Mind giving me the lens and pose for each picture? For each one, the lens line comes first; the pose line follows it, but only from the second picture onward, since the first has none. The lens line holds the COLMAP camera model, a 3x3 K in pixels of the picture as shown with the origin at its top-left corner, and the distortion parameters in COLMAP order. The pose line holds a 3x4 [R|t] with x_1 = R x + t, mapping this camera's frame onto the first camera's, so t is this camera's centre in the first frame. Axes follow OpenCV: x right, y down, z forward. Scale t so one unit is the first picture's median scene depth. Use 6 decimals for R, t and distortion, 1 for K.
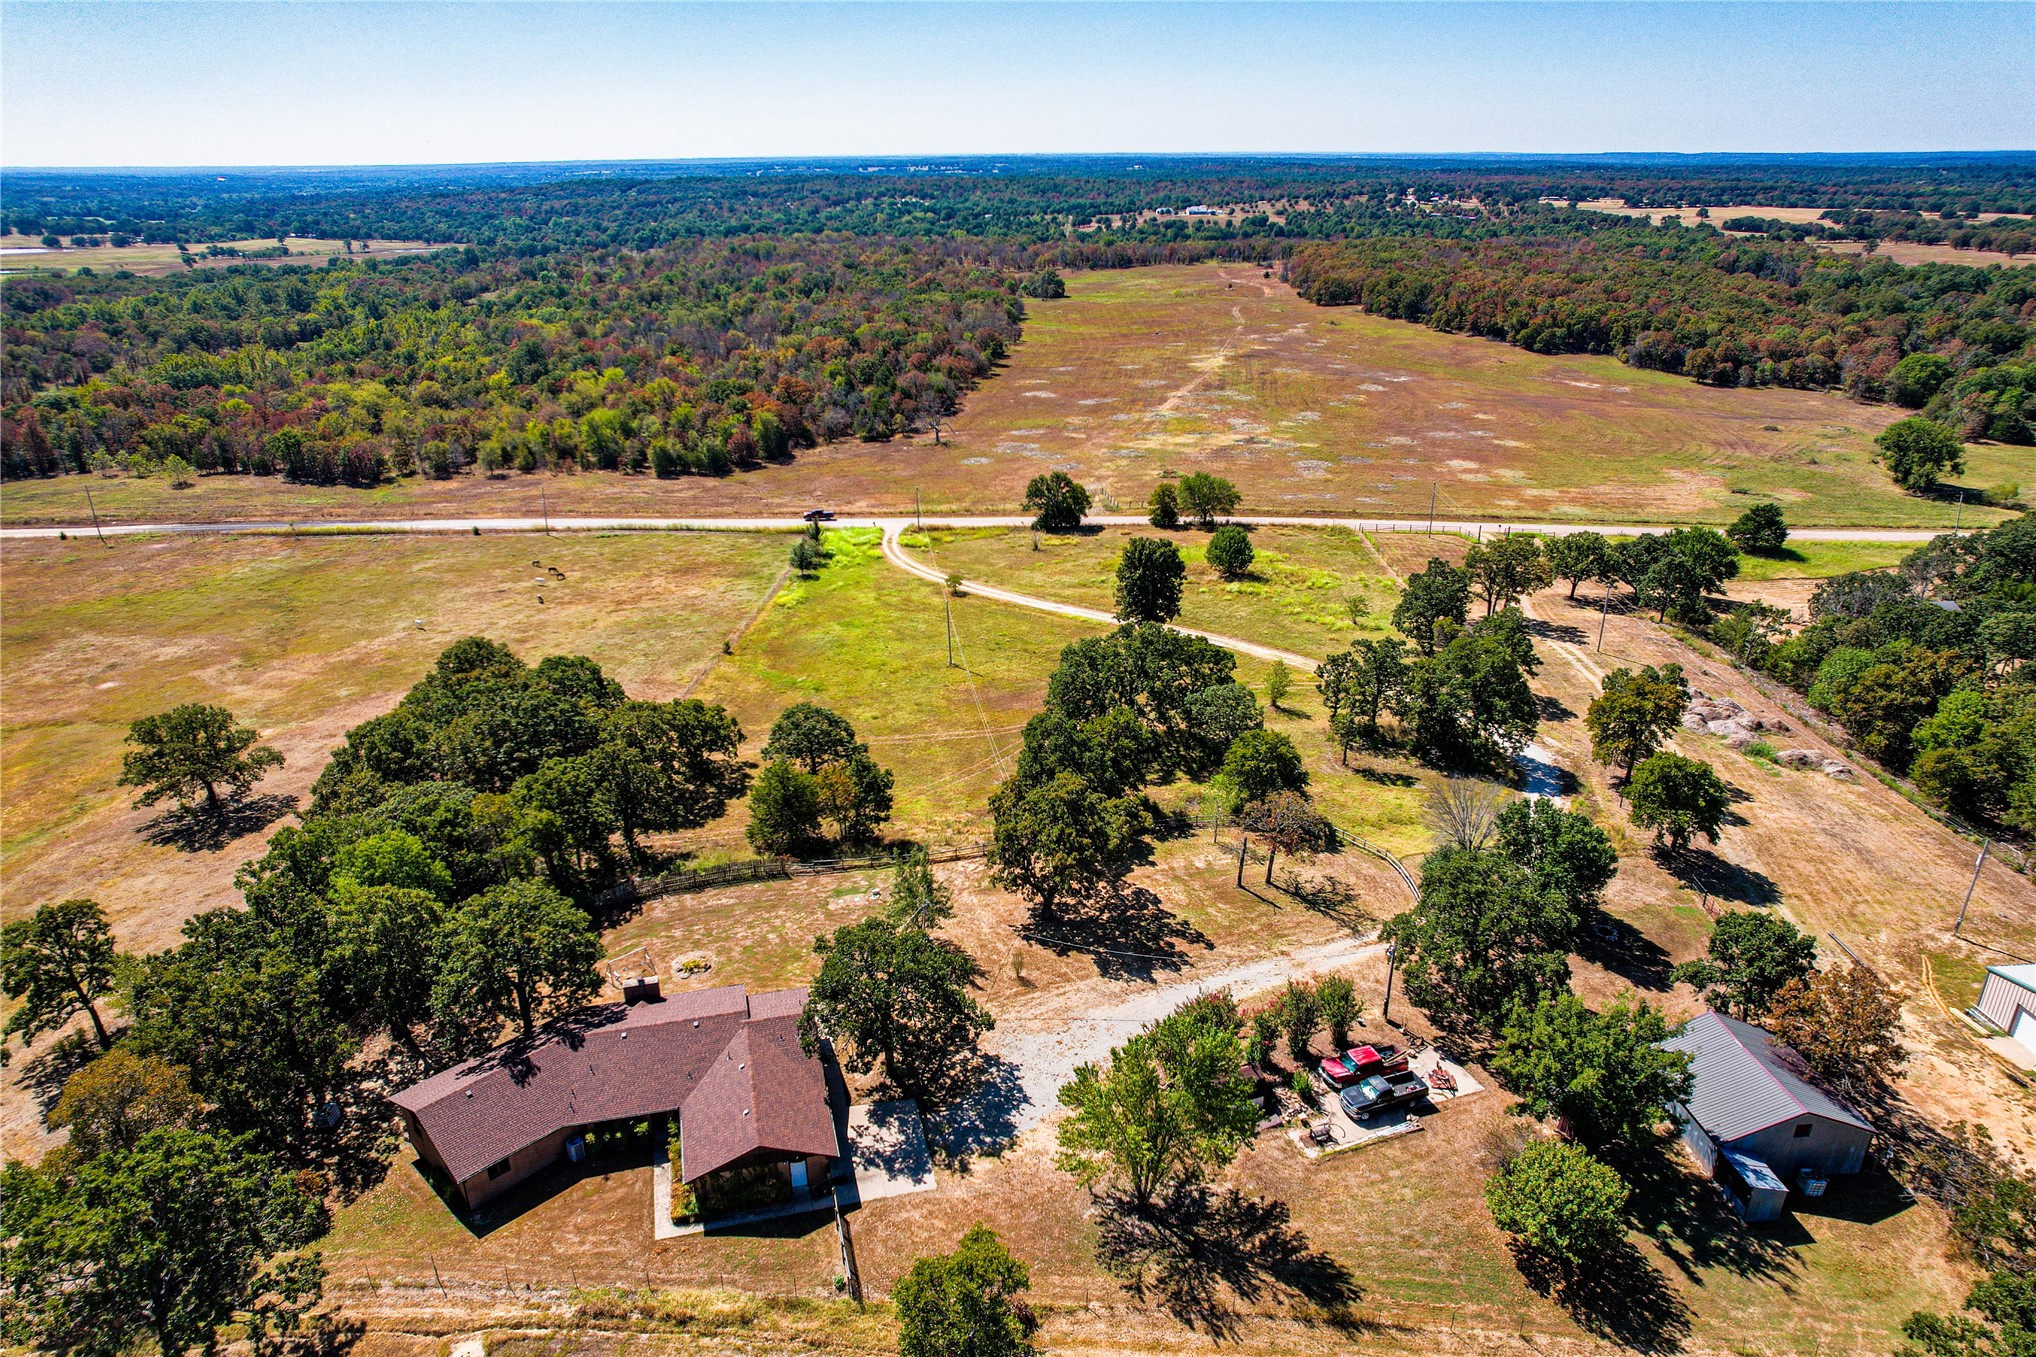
lens RADIAL K [[1289.1, 0, 1018.0], [0, 1289.1, 678.5], [0, 0, 1]] dist [-0.076619, 0.067751]
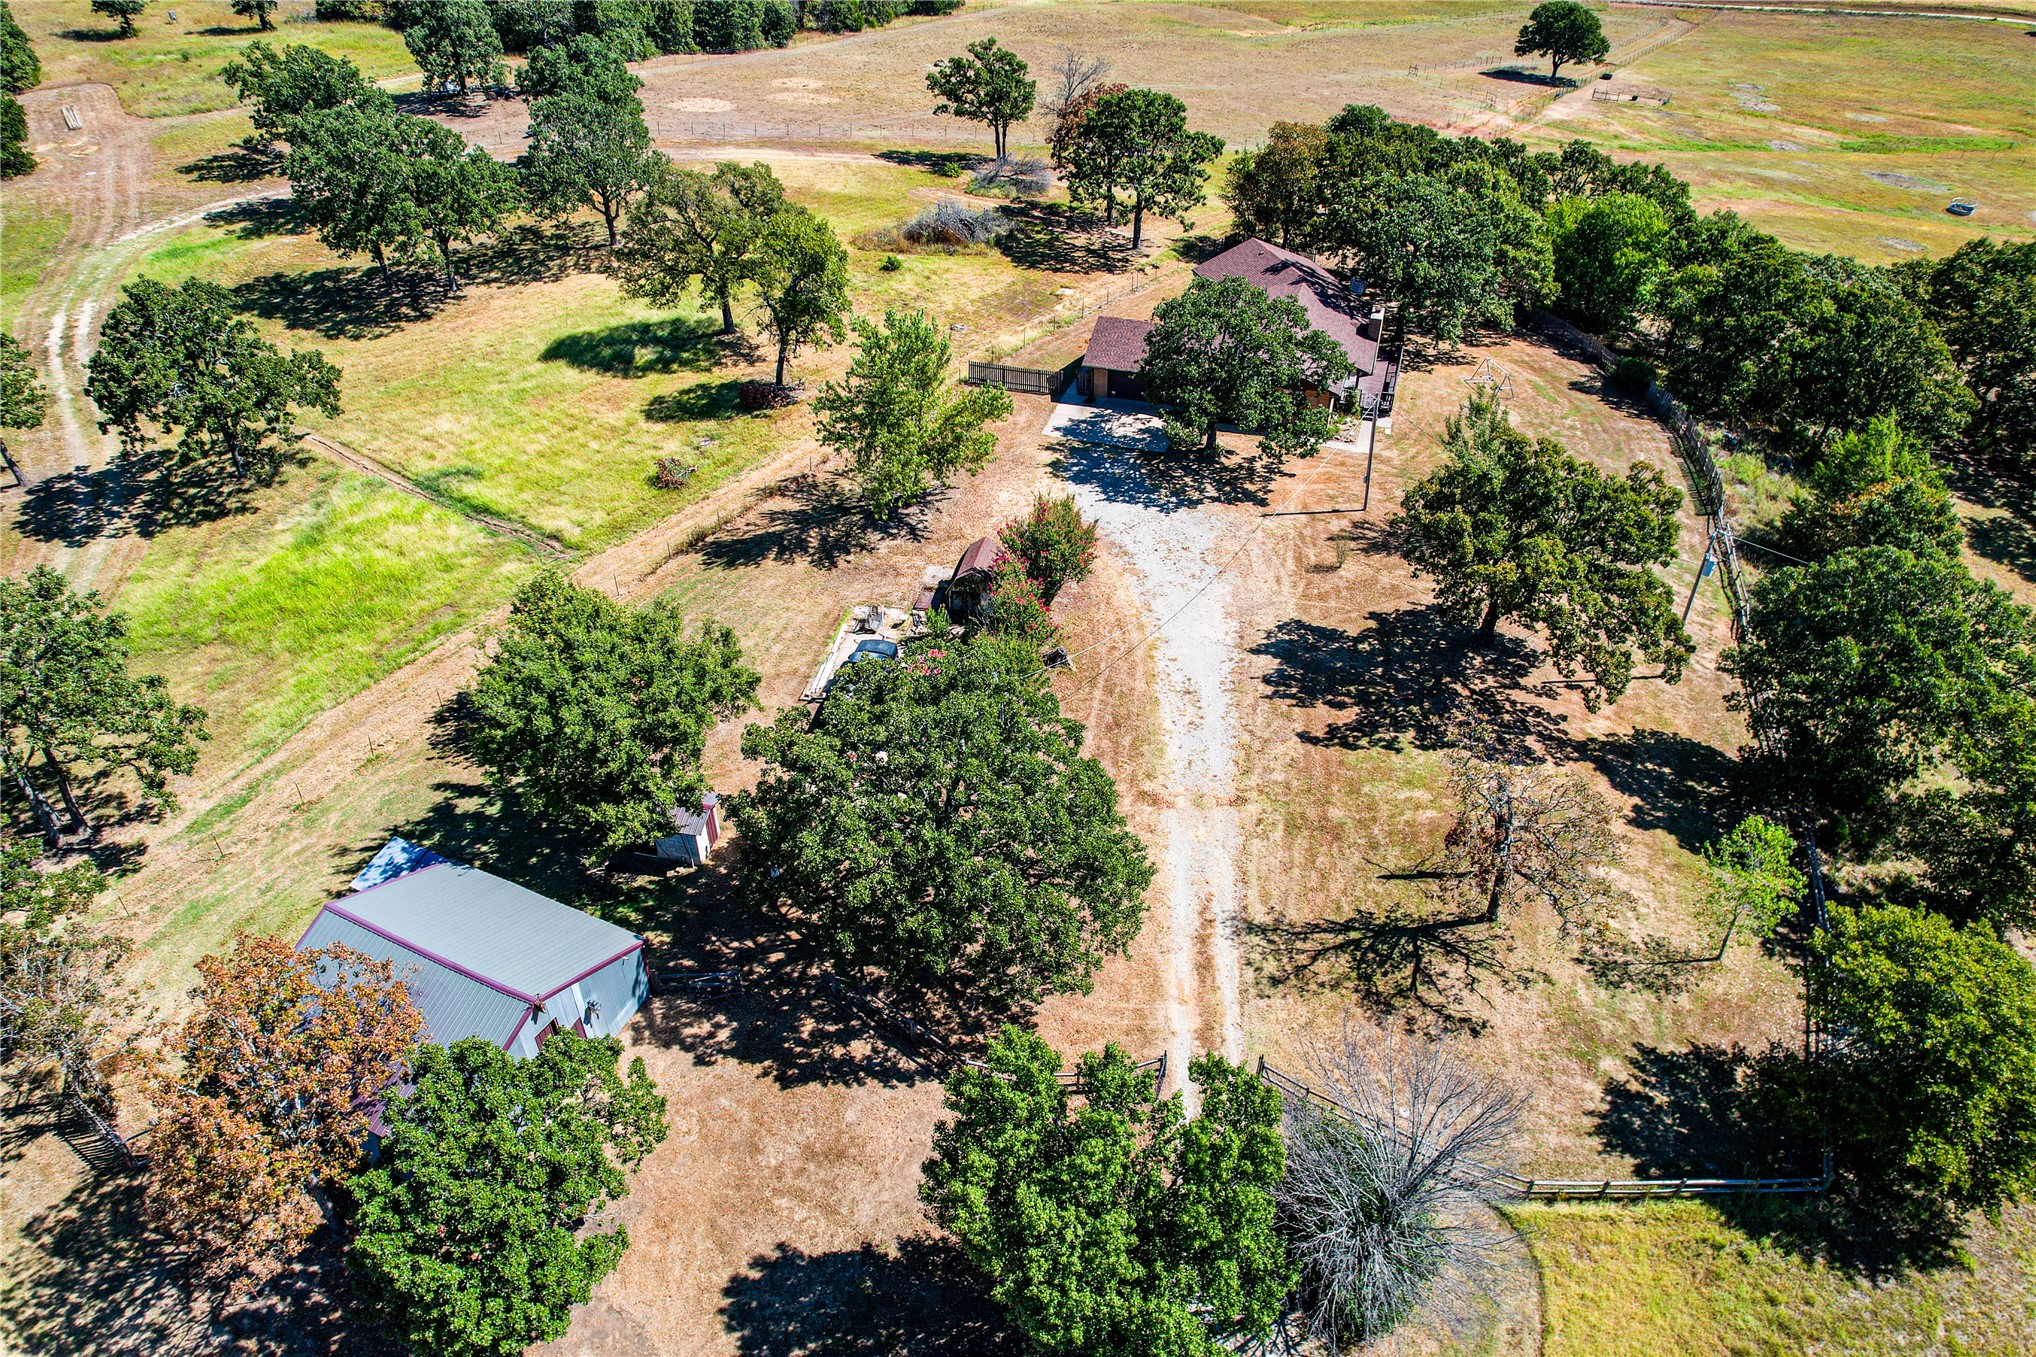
lens RADIAL K [[1294.0, 0, 1018.0], [0, 1294.0, 678.5], [0, 0, 1]] dist [-0.085345, 0.079047]
pose [[-0.525000, 0.505729, -0.684553, 0.246995], [-0.319850, 0.628120, 0.709339, -0.075061], [0.788715, 0.591357, -0.168006, 0.395184]]
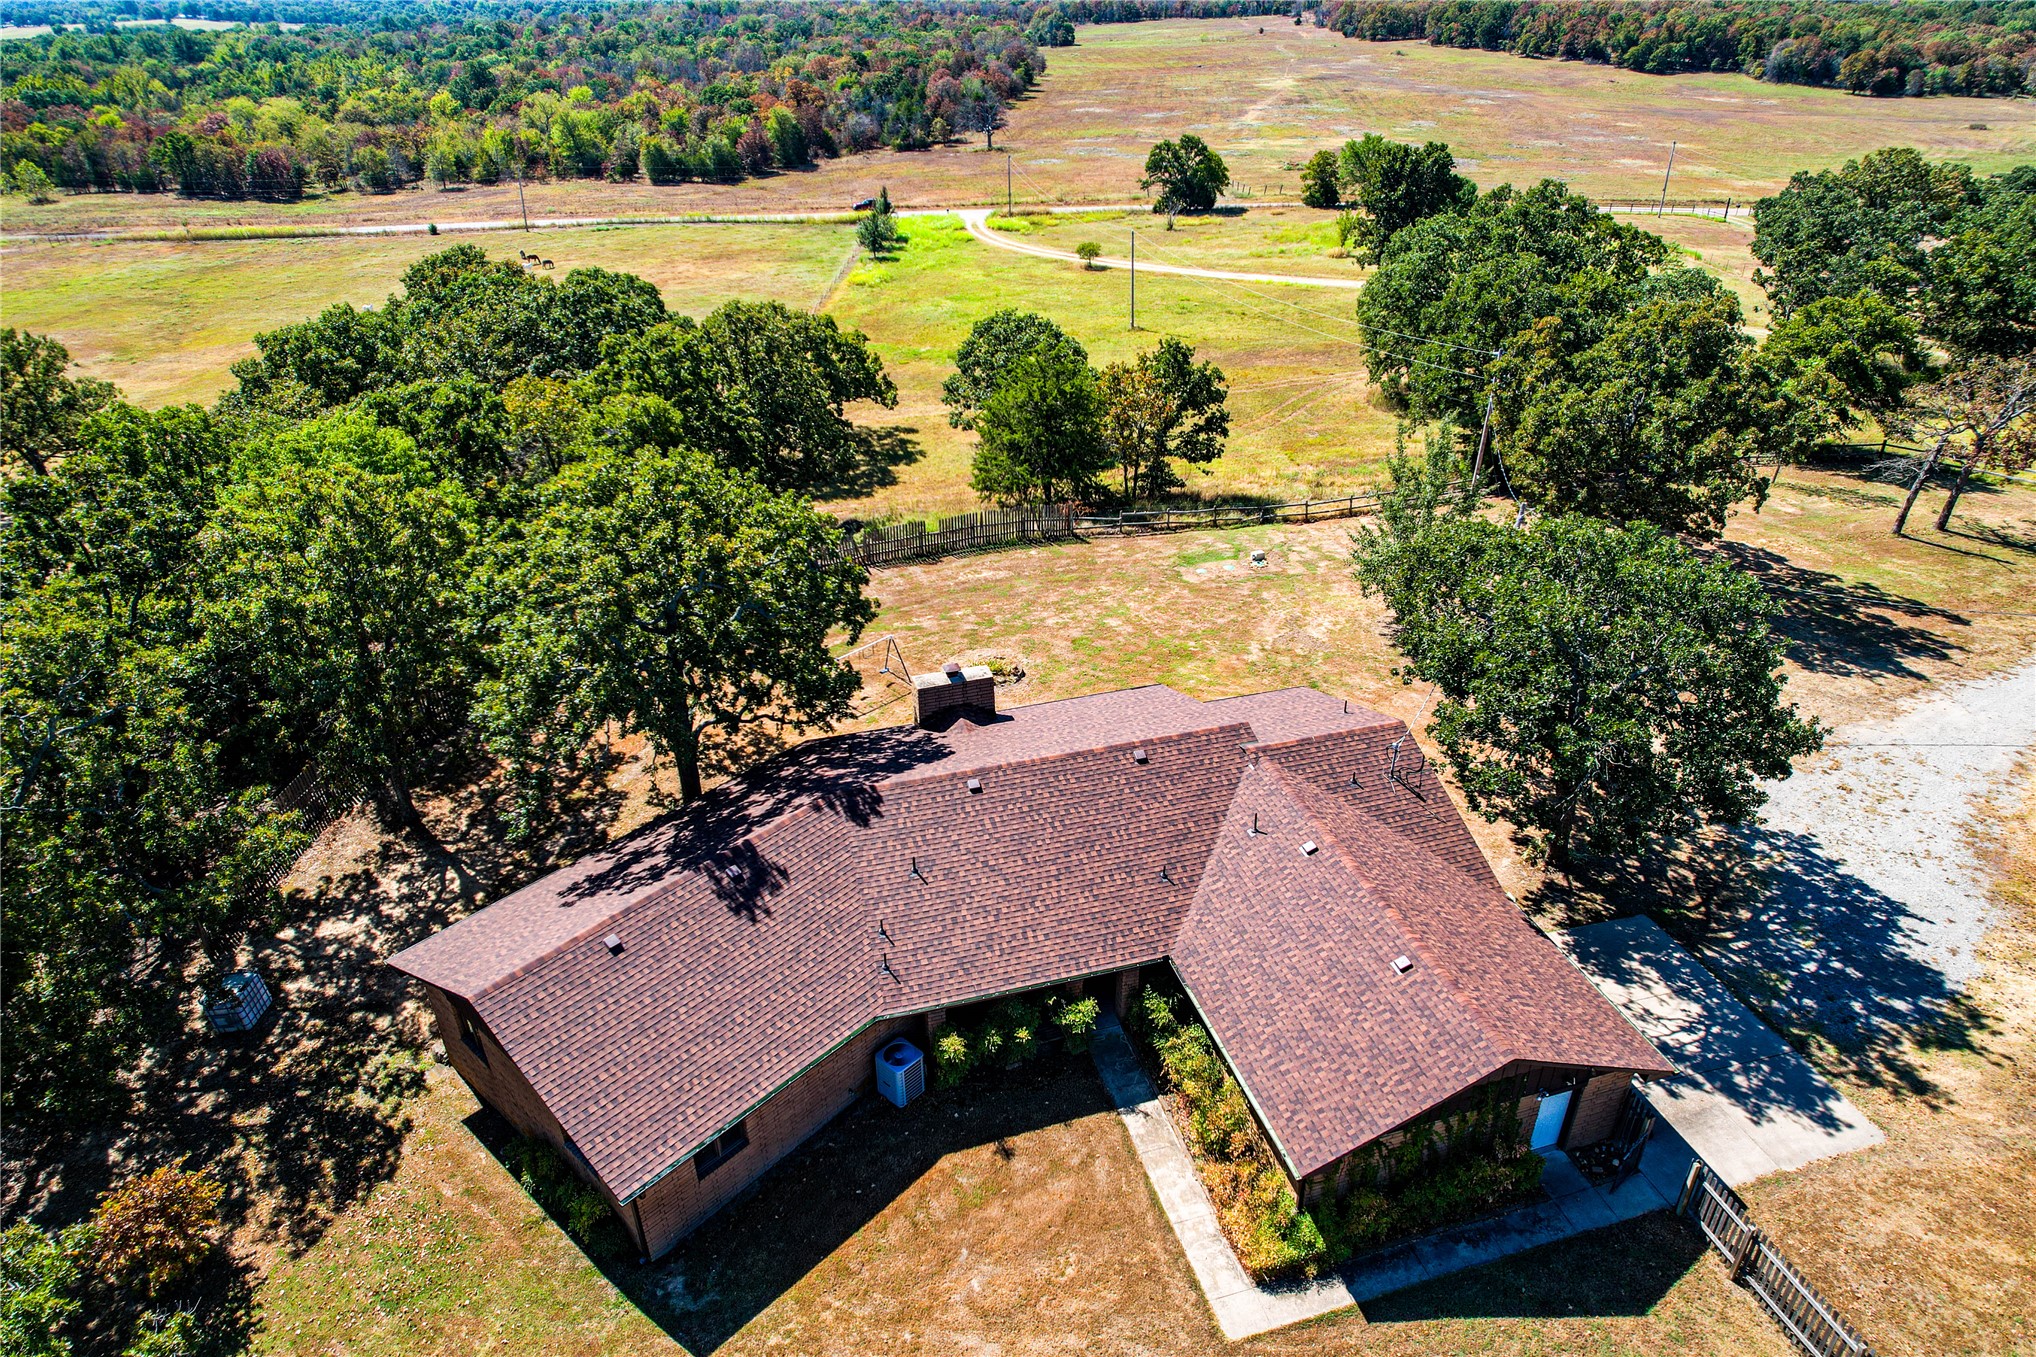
lens RADIAL K [[1289.1, 0, 1018.0], [0, 1289.1, 678.5], [0, 0, 1]] dist [-0.076619, 0.067751]
pose [[0.999384, -0.021397, 0.027811, -0.101016], [0.017654, 0.991554, 0.128491, 0.064382], [-0.030325, -0.127921, 0.991321, 0.199714]]
